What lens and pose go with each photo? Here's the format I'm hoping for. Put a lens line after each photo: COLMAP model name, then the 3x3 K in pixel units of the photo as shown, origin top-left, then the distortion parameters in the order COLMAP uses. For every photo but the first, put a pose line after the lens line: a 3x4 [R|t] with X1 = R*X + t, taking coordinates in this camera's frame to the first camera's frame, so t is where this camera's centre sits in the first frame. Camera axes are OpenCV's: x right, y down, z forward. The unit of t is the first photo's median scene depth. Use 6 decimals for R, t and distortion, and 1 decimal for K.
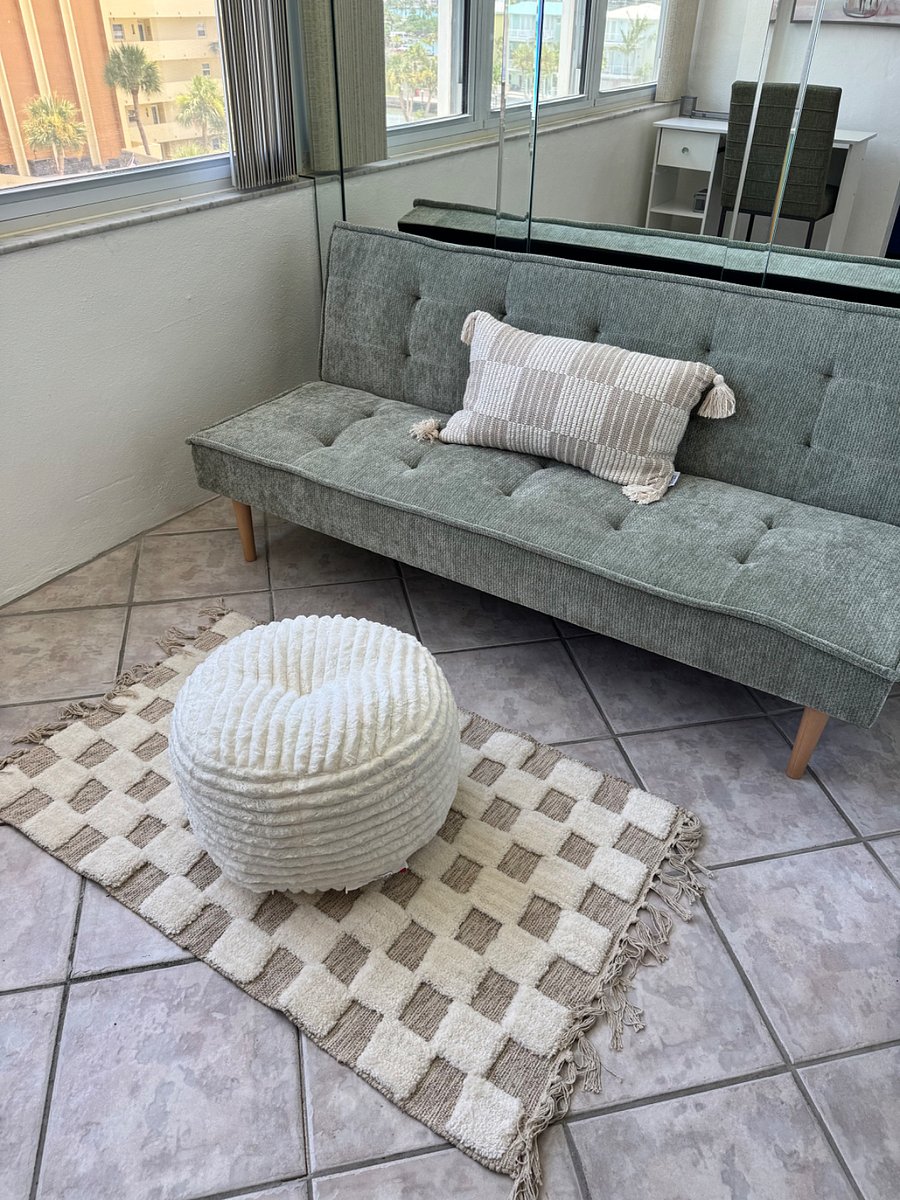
lens RADIAL K [[843.7, 0, 444.2], [0, 843.7, 595.8], [0, 0, 1]] dist [0.047709, -0.056011]
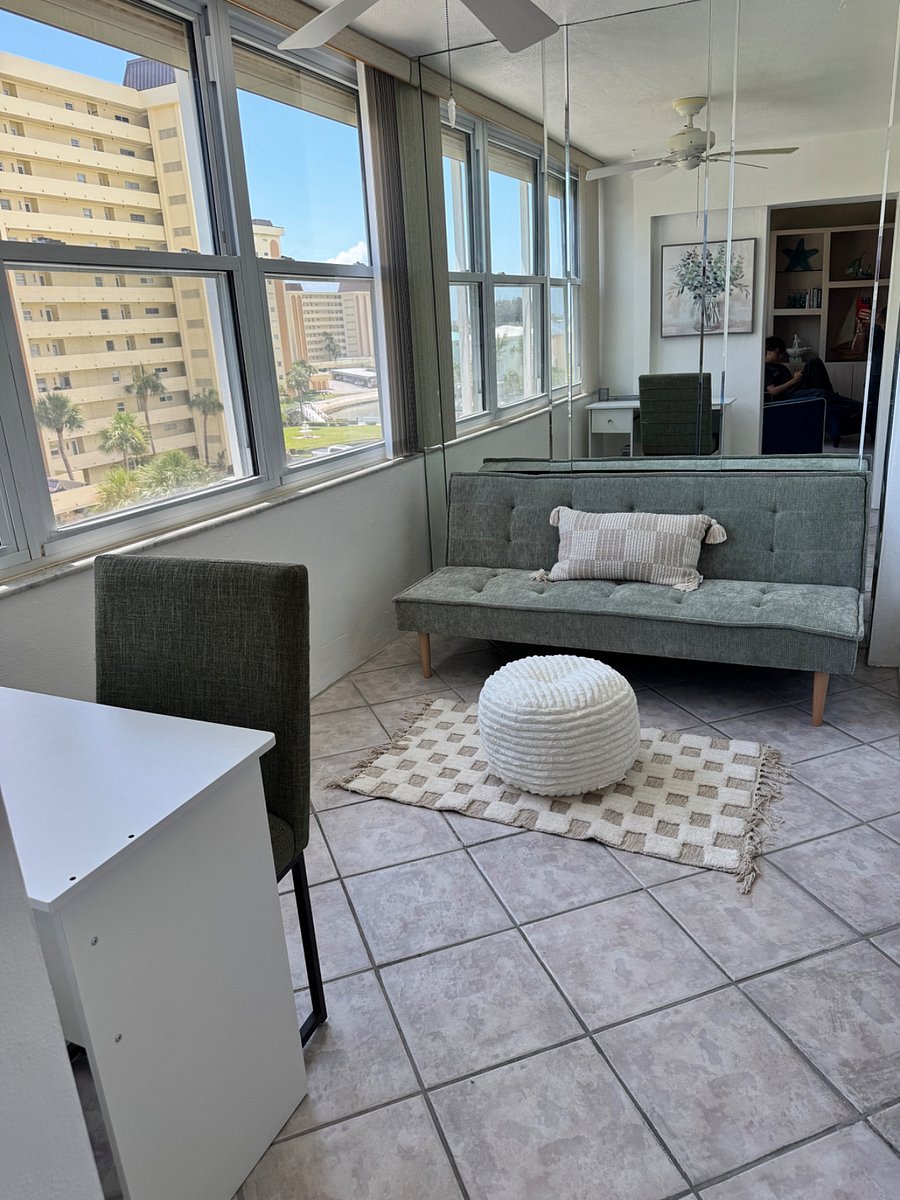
lens RADIAL K [[841.6, 0, 428.9], [0, 841.6, 600.5], [0, 0, 1]] dist [0.128354, -0.233101]
pose [[0.989114, -0.109547, 0.098247, -0.454335], [0.134085, 0.946009, -0.295106, 0.343364], [-0.060615, 0.305067, 0.950400, -0.597139]]
